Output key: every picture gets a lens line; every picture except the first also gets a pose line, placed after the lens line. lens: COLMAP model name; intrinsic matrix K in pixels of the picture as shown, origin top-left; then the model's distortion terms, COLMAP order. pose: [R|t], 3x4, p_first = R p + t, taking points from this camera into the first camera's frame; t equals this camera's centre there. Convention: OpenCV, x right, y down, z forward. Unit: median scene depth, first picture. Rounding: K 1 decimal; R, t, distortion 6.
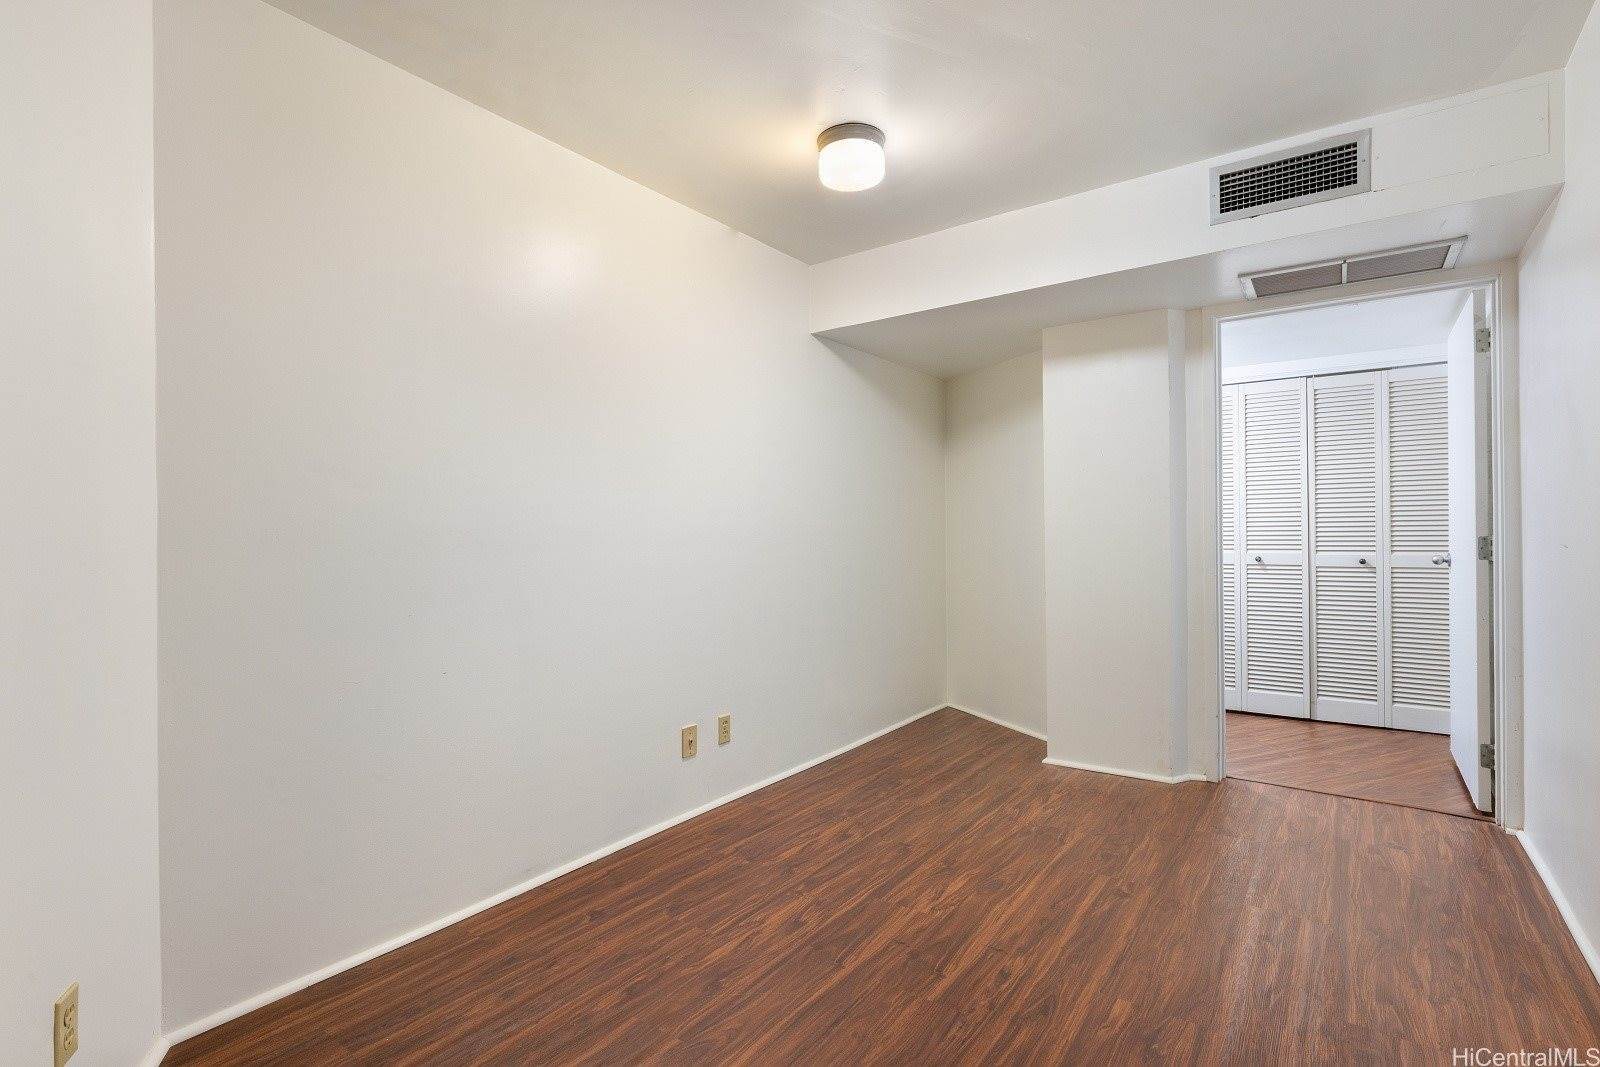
lens RADIAL K [[771.9, 0, 802.0], [0, 771.9, 532.8], [0, 0, 1]] dist [-0.001871, -0.000213]
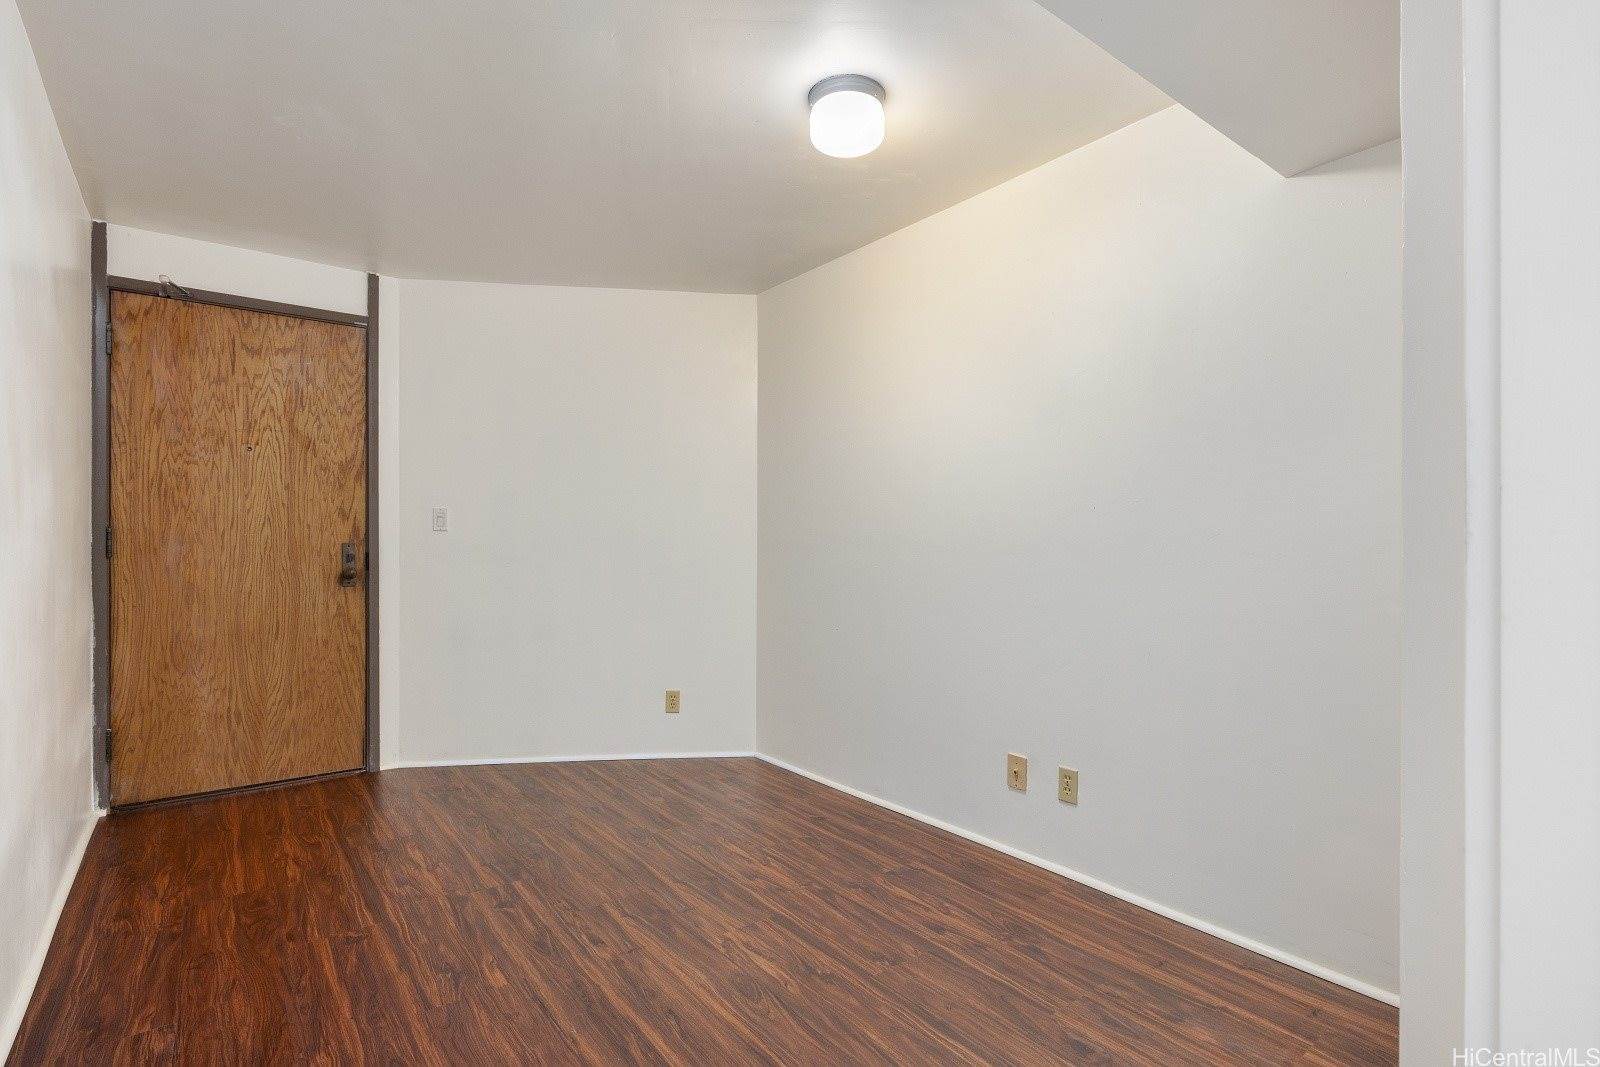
lens RADIAL K [[771.9, 0, 802.0], [0, 771.9, 532.8], [0, 0, 1]] dist [-0.001871, -0.000213]
pose [[-0.295252, -0.008644, -0.955380, 0.943144], [0.002834, 0.999947, -0.009923, 0.000599], [0.955415, -0.005638, -0.295212, 1.229858]]
